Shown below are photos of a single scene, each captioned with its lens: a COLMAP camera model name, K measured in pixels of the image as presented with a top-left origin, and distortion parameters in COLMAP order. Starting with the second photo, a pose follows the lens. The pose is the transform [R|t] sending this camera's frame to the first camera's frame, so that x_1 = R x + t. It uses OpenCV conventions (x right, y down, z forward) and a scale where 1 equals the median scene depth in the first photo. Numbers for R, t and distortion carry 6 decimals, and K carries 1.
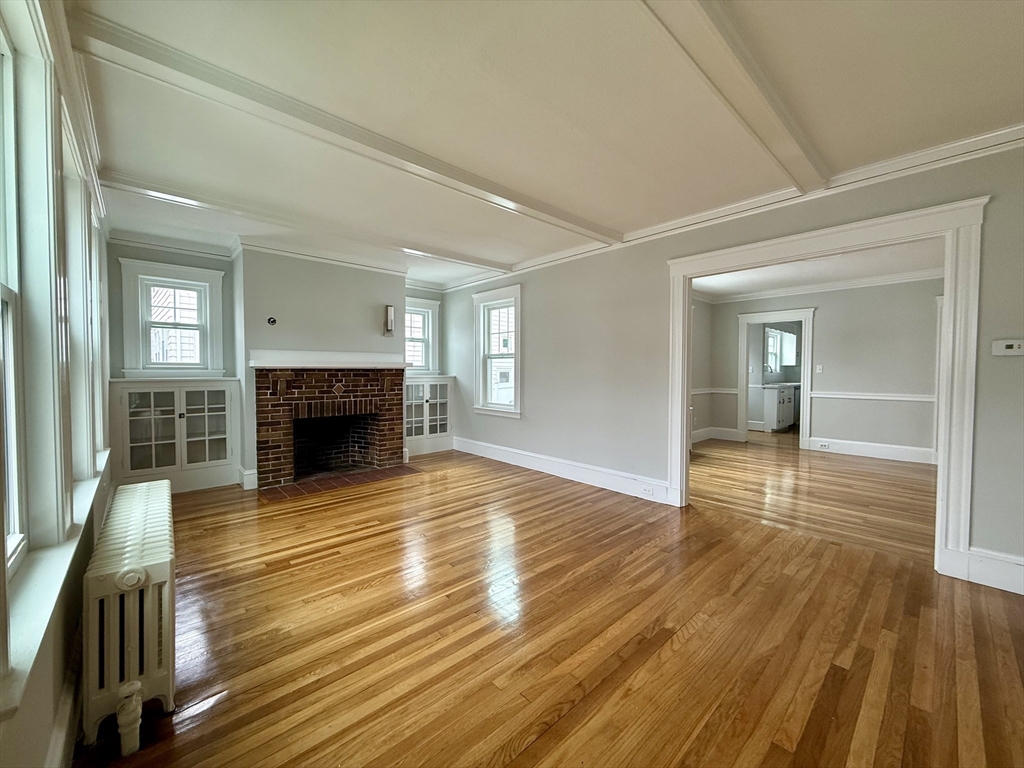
lens RADIAL K [[403.4, 0, 504.3], [0, 403.4, 386.9], [0, 0, 1]] dist [0.001797, -0.000291]
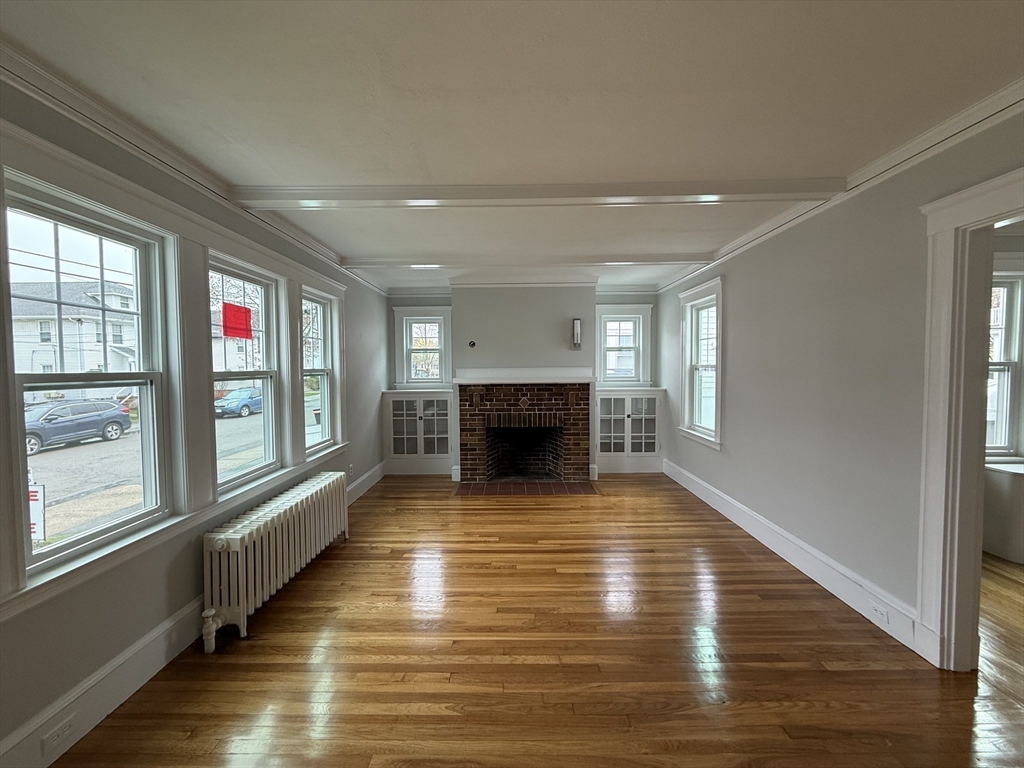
lens RADIAL K [[403.4, 0, 512.0], [0, 403.4, 384.8], [0, 0, 1]] dist [0.001797, -0.000291]
pose [[0.738251, 0.022675, -0.674144, 0.303285], [-0.017361, 0.999742, 0.014614, -0.059222], [0.674302, 0.000915, 0.738455, 0.187593]]
